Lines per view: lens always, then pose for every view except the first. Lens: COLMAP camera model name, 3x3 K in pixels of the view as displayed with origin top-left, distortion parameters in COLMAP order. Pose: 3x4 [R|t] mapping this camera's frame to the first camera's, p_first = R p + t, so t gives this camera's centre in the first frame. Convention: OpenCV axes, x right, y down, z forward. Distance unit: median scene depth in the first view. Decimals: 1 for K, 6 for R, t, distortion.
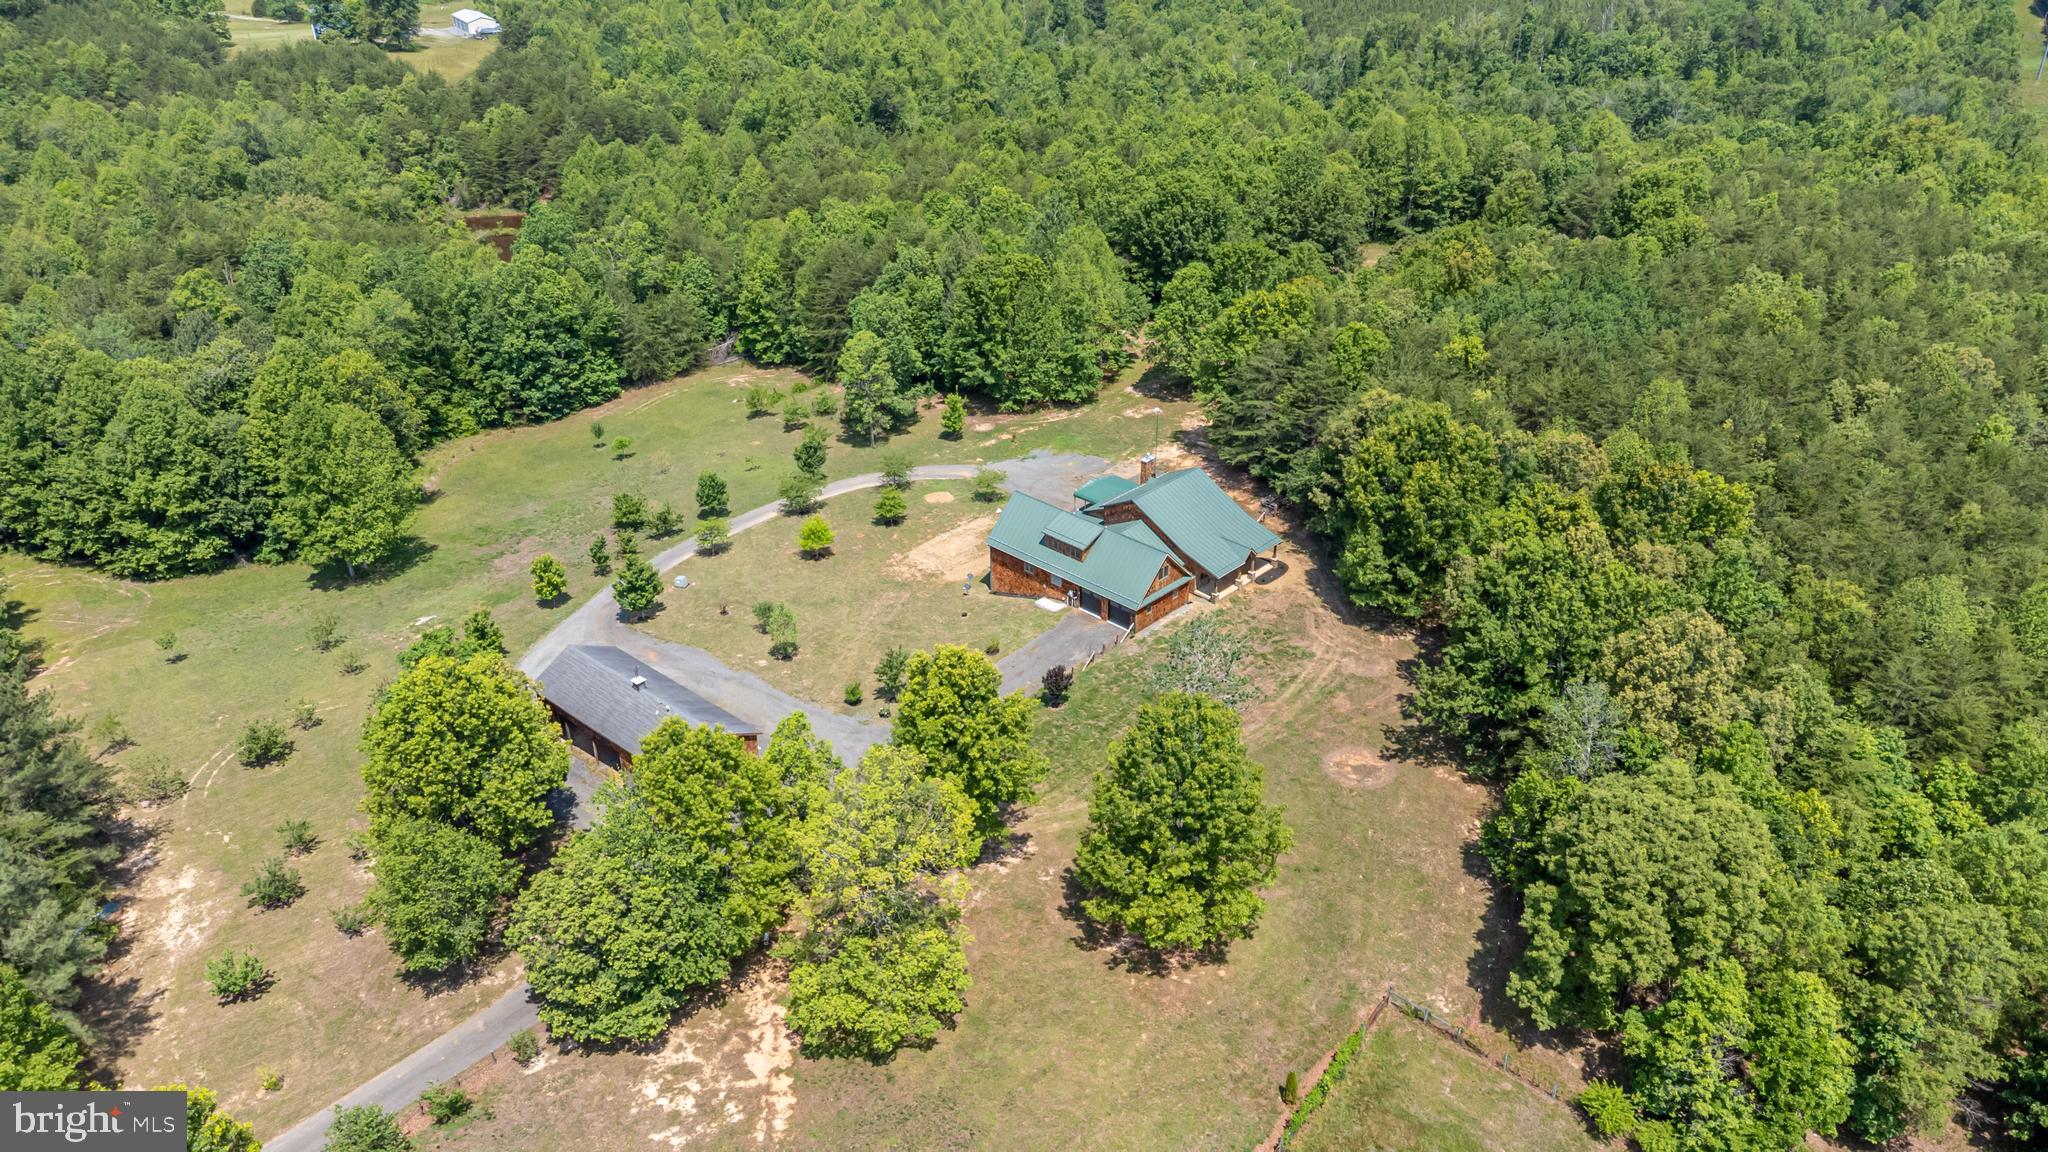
lens RADIAL K [[1521.2, 0, 1024.0], [0, 1521.2, 576.0], [0, 0, 1]] dist [0.044084, 0.003898]
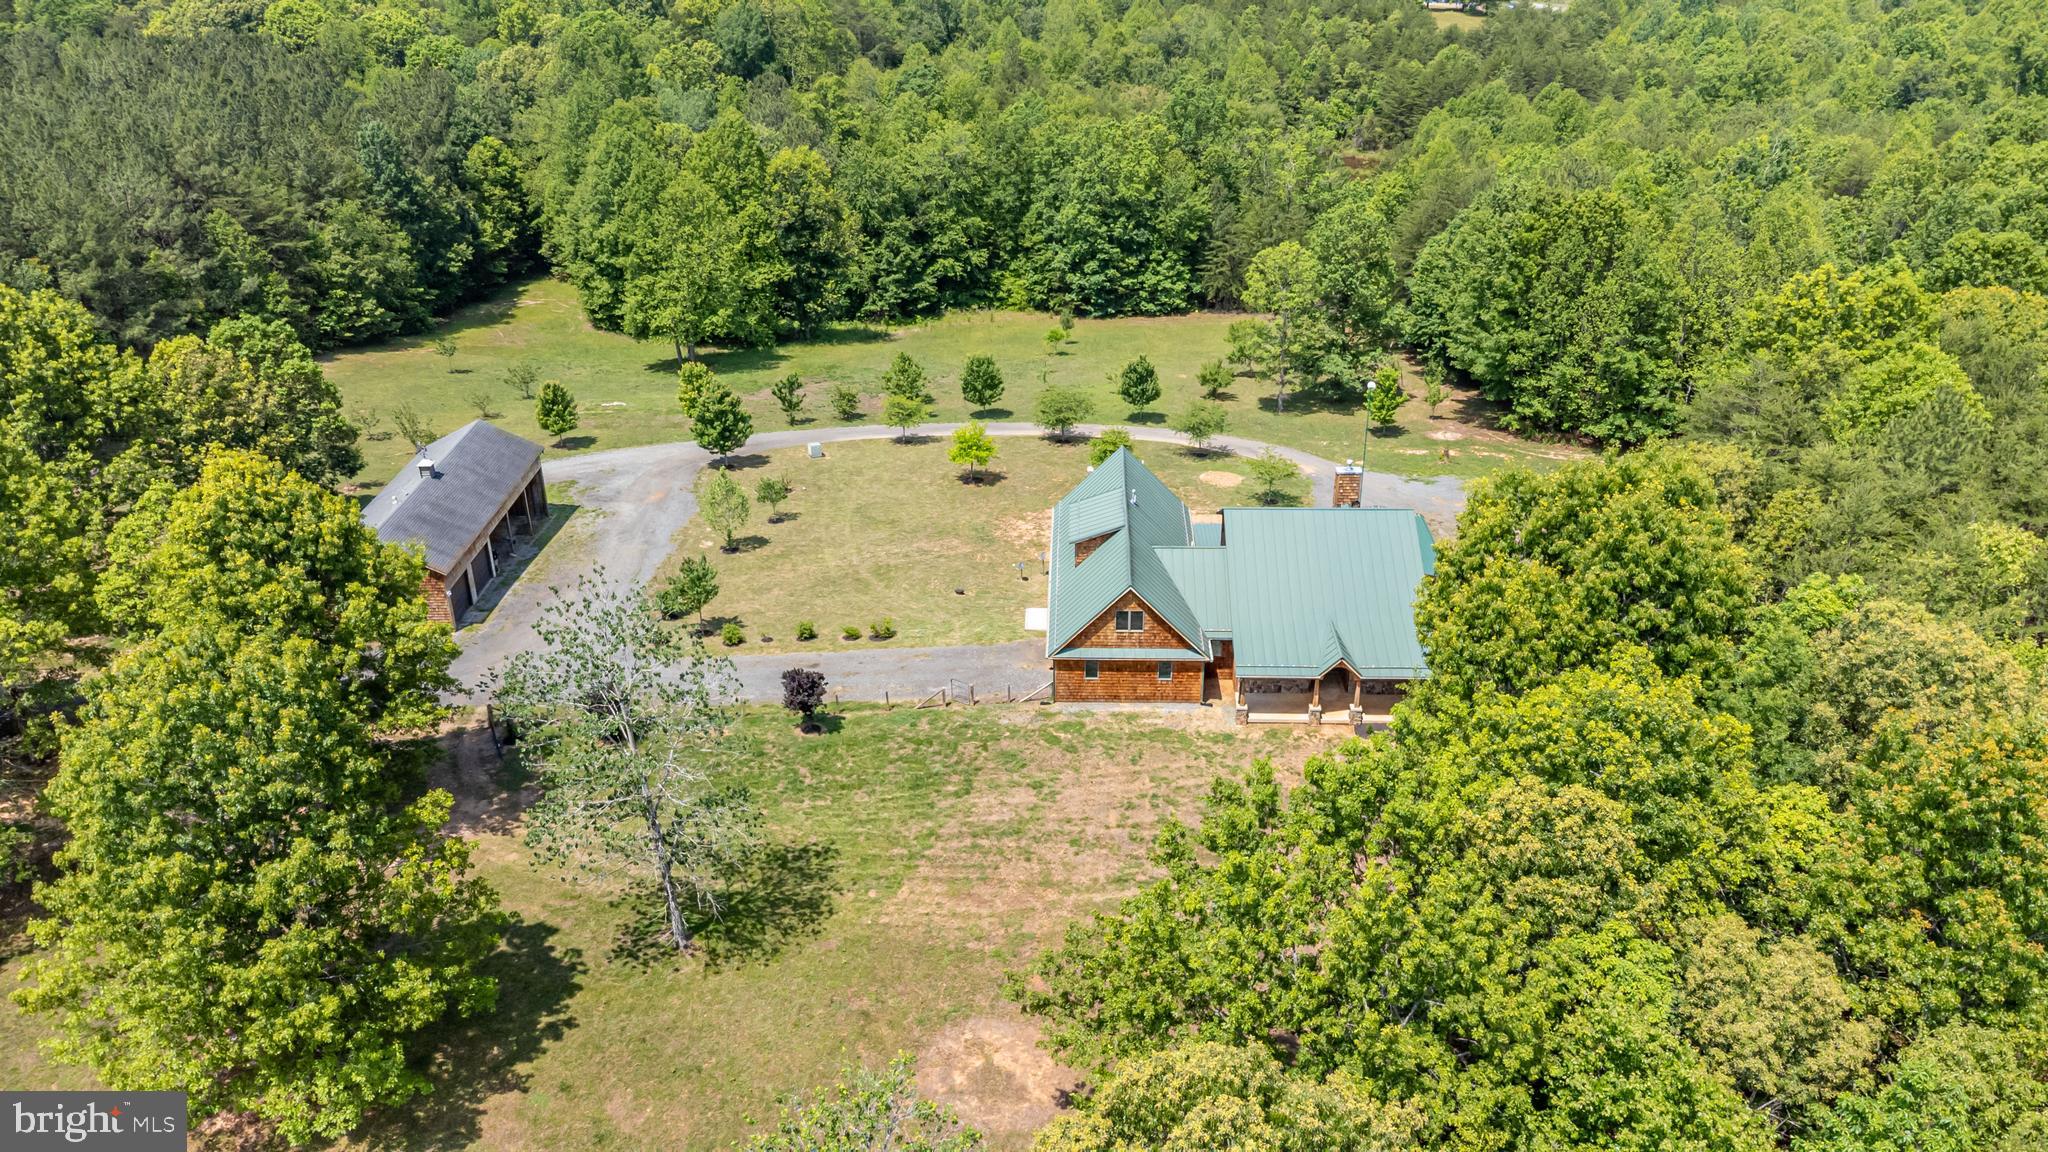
lens RADIAL K [[1508.4, 0, 1024.7], [0, 1508.4, 600.8], [0, 0, 1]] dist [0.106093, -0.220632]
pose [[0.662429, 0.341578, -0.666718, 0.335473], [-0.359118, 0.925862, 0.117537, -0.046987], [0.657437, 0.161570, 0.735984, 0.436631]]
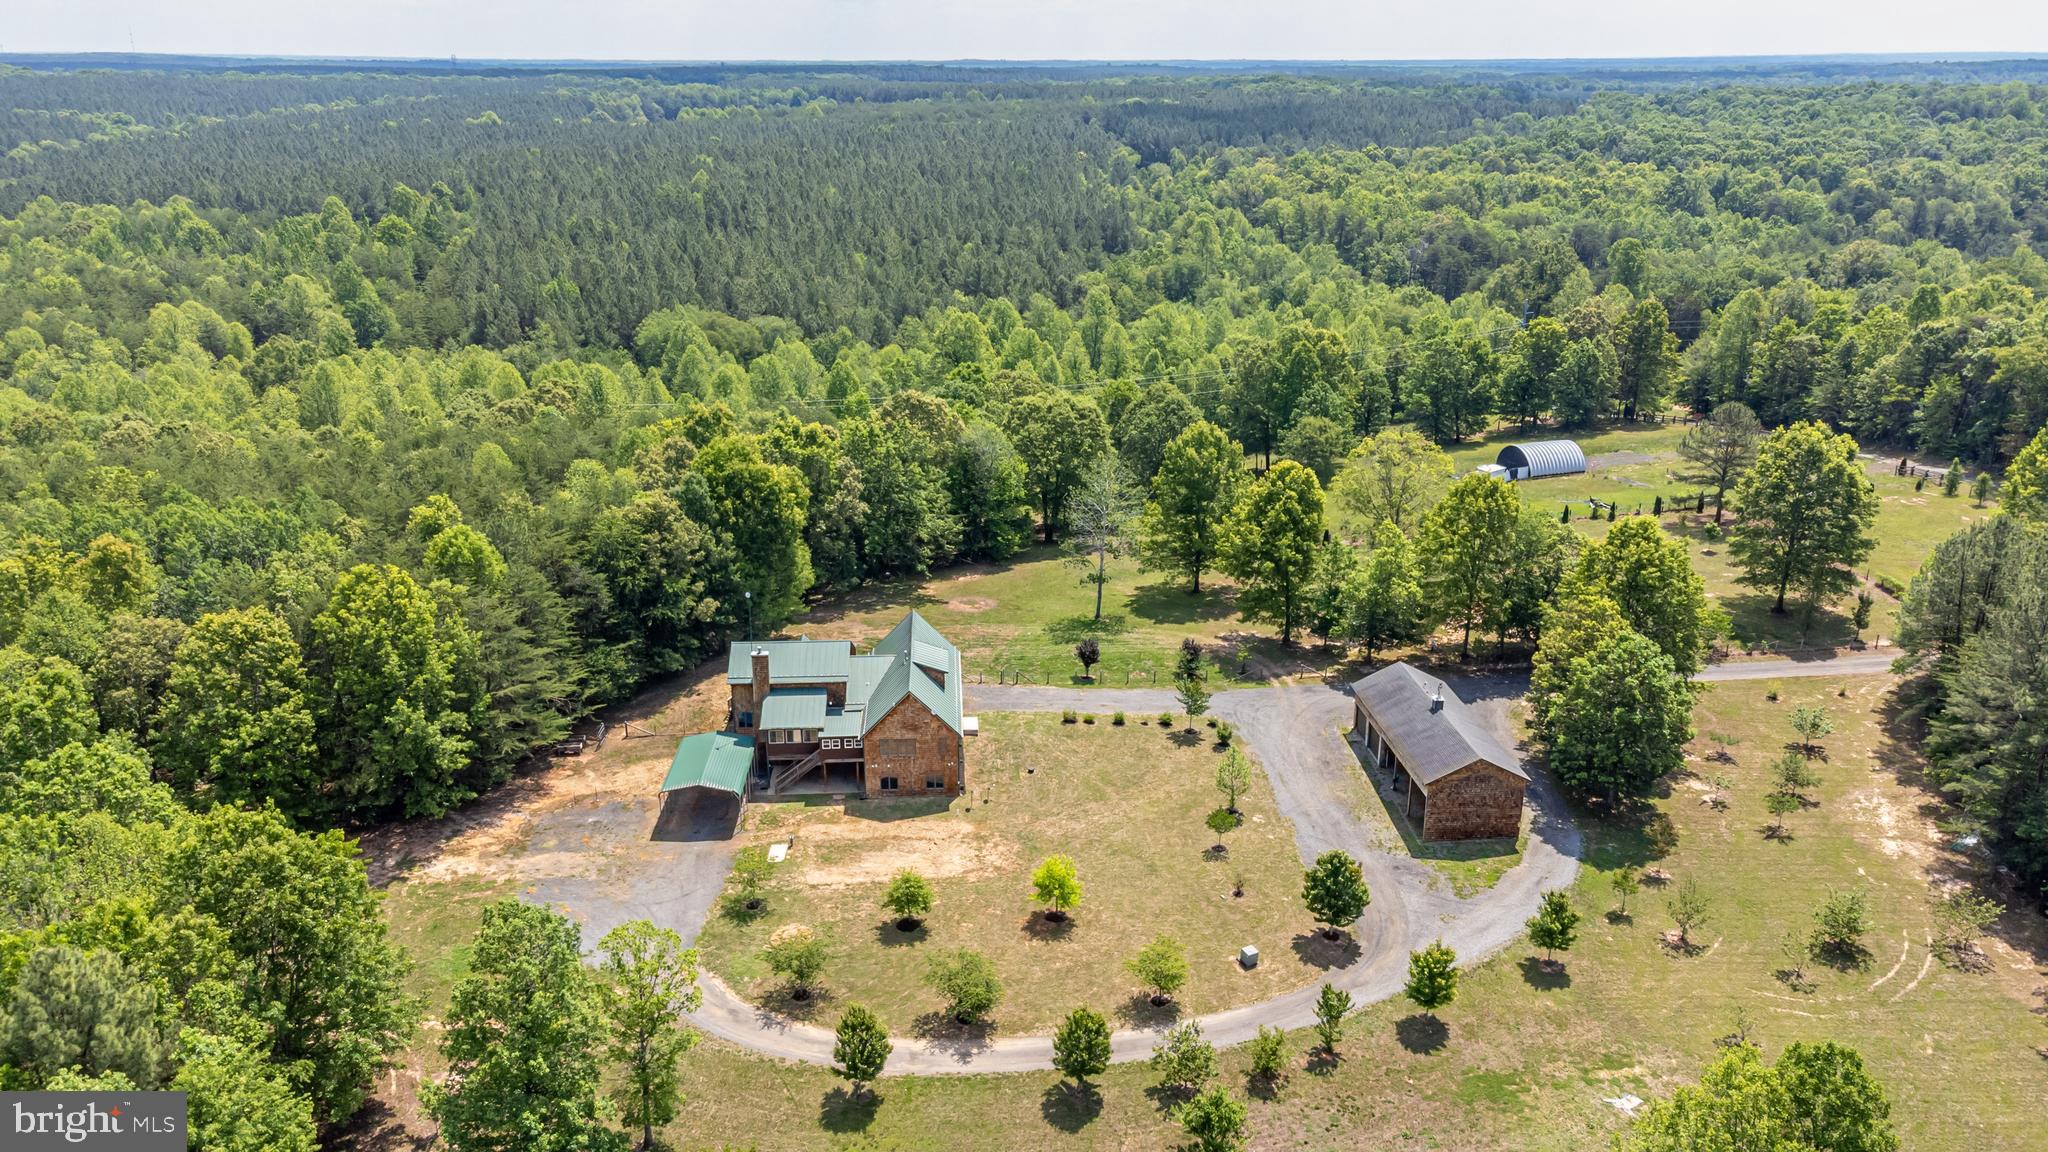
lens RADIAL K [[1523.5, 0, 1024.4], [0, 1523.5, 578.4], [0, 0, 1]] dist [0.063999, -0.039641]
pose [[-0.724537, -0.220846, 0.652896, -0.482280], [0.336171, 0.713726, 0.614480, -0.490655], [-0.601694, 0.664697, -0.442878, 1.071240]]
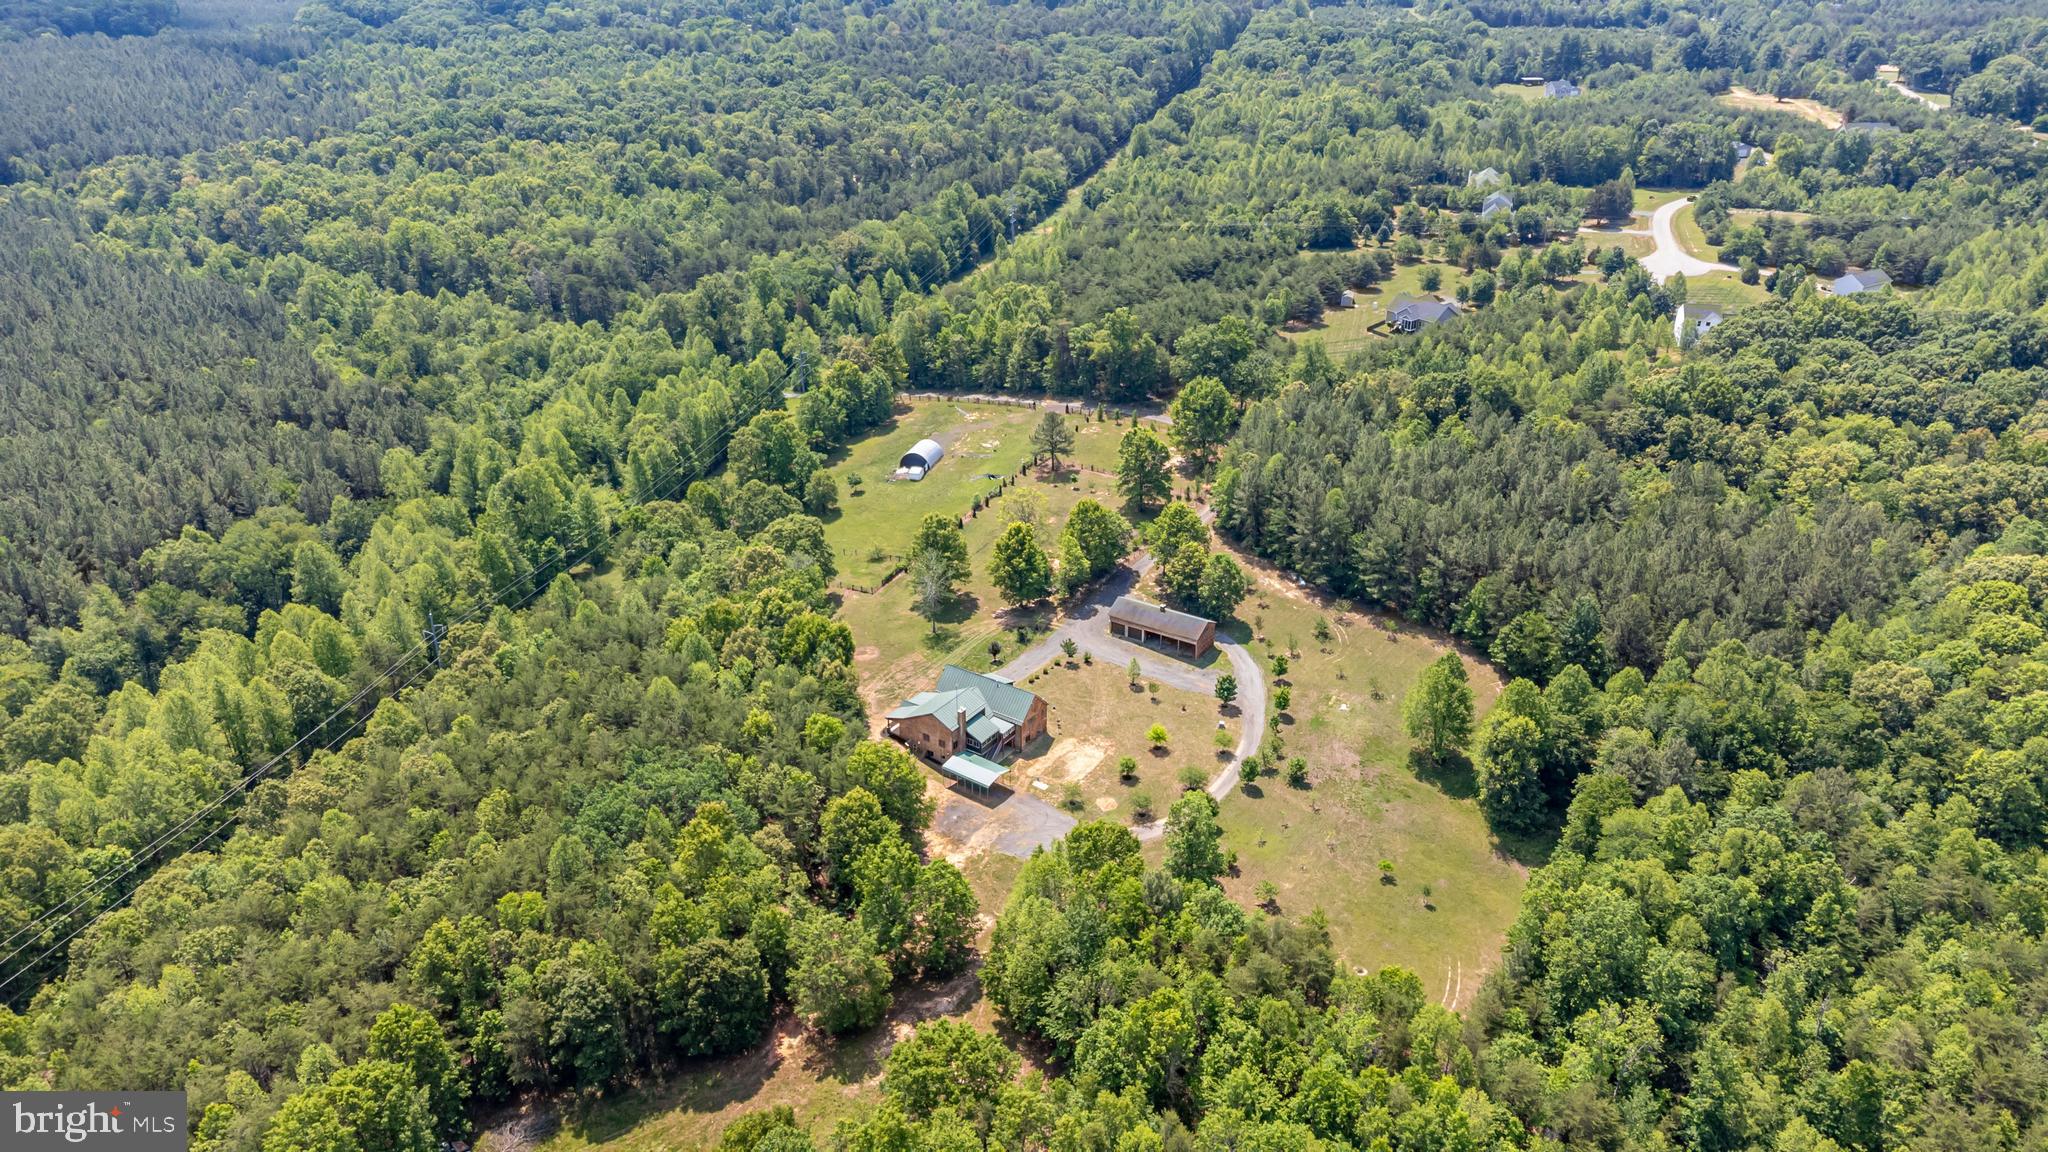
lens RADIAL K [[1521.2, 0, 1024.0], [0, 1521.2, 576.0], [0, 0, 1]] dist [0.044084, 0.003898]
pose [[-0.988583, 0.075941, -0.130138, 0.188445], [-0.064181, 0.569195, 0.819694, -1.313143], [0.136322, 0.818688, -0.557823, 1.553623]]
